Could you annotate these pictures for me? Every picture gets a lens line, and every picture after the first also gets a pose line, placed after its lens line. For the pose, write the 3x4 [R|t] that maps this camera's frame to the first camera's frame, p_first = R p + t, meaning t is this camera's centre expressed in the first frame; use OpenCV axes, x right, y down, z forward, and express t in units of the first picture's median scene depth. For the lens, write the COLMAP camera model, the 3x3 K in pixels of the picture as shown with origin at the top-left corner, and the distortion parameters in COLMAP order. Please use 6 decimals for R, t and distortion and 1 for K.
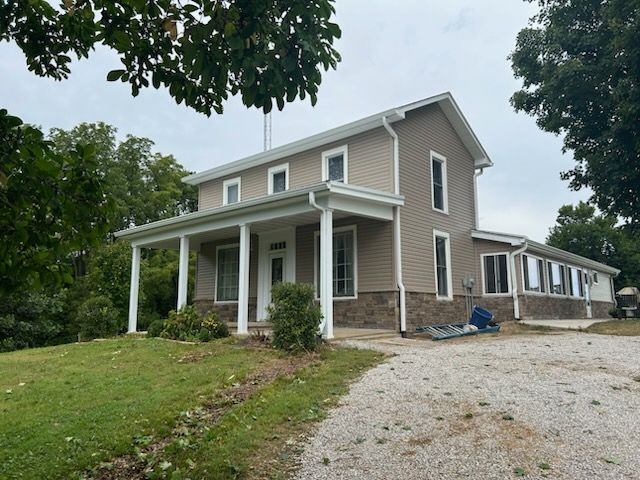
lens RADIAL K [[484.0, 0, 320.1], [0, 484.0, 237.5], [0, 0, 1]] dist [-0.004775, -0.004827]
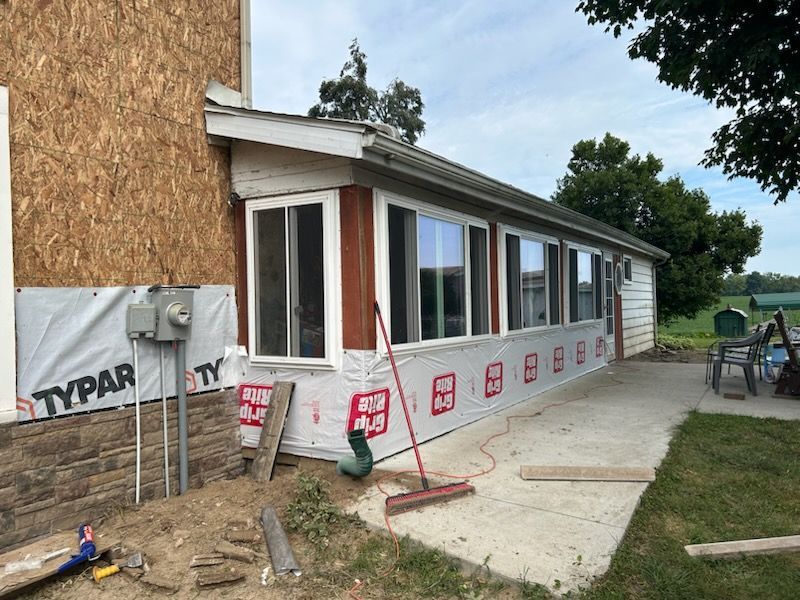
lens RADIAL K [[605.0, 0, 399.6], [0, 605.0, 301.8], [0, 0, 1]] dist [-0.004775, -0.004827]
pose [[0.984893, -0.016093, 0.172416, 0.197672], [-0.011968, 0.986965, 0.160487, 0.018170], [-0.172751, -0.160126, 0.971863, 0.366325]]
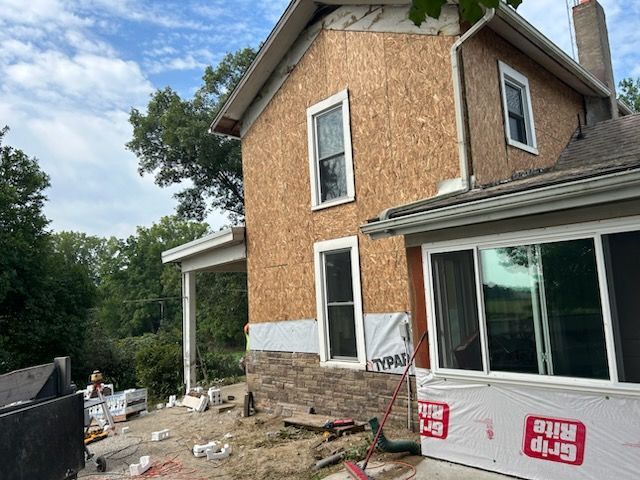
lens RADIAL K [[484.0, 0, 320.5], [0, 484.0, 239.8], [0, 0, 1]] dist [-0.004775, -0.004827]
pose [[-0.069567, -0.112578, -0.991205, 0.398611], [0.218967, 0.967657, -0.125271, 0.026101], [0.973249, -0.225756, -0.042666, 0.506329]]
